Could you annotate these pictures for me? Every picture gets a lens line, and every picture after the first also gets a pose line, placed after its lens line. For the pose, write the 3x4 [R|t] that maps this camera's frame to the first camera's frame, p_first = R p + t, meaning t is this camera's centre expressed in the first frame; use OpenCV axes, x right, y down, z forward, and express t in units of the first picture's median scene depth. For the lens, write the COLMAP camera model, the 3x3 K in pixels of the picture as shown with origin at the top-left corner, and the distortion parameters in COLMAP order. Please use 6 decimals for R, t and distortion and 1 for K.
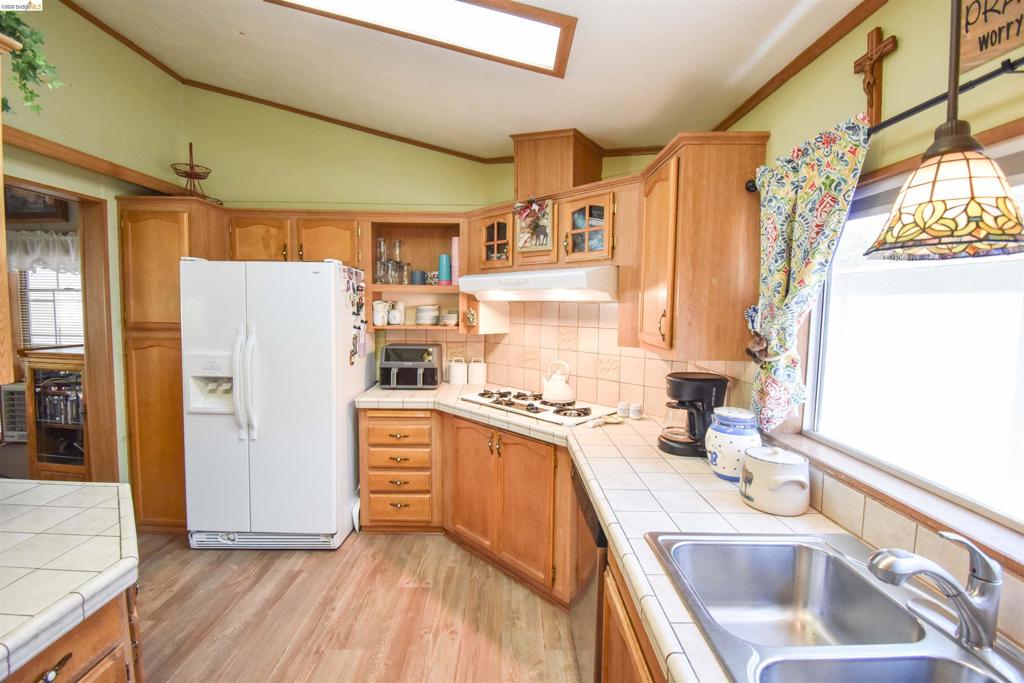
lens RADIAL K [[451.2, 0, 509.5], [0, 451.2, 340.1], [0, 0, 1]] dist [0.007703, -0.016921]
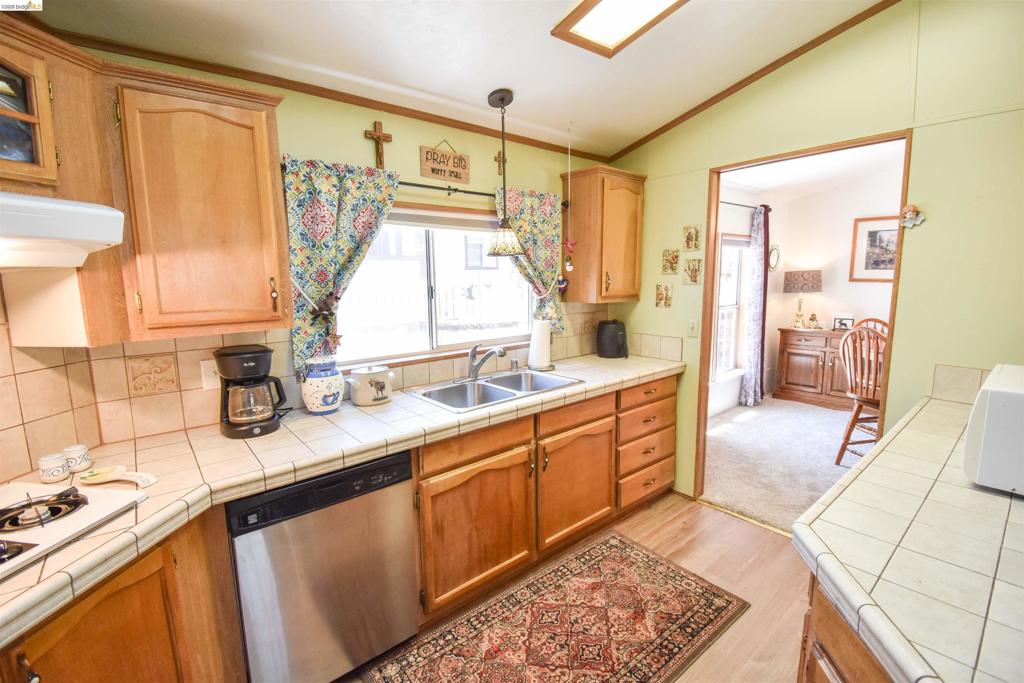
lens RADIAL K [[451.2, 0, 507.7], [0, 451.2, 341.3], [0, 0, 1]] dist [0.007703, -0.016921]
pose [[-0.637591, -0.117306, 0.761391, -0.543503], [0.066015, 0.976384, 0.205711, -0.078042], [-0.767541, 0.181423, -0.614790, 0.968279]]
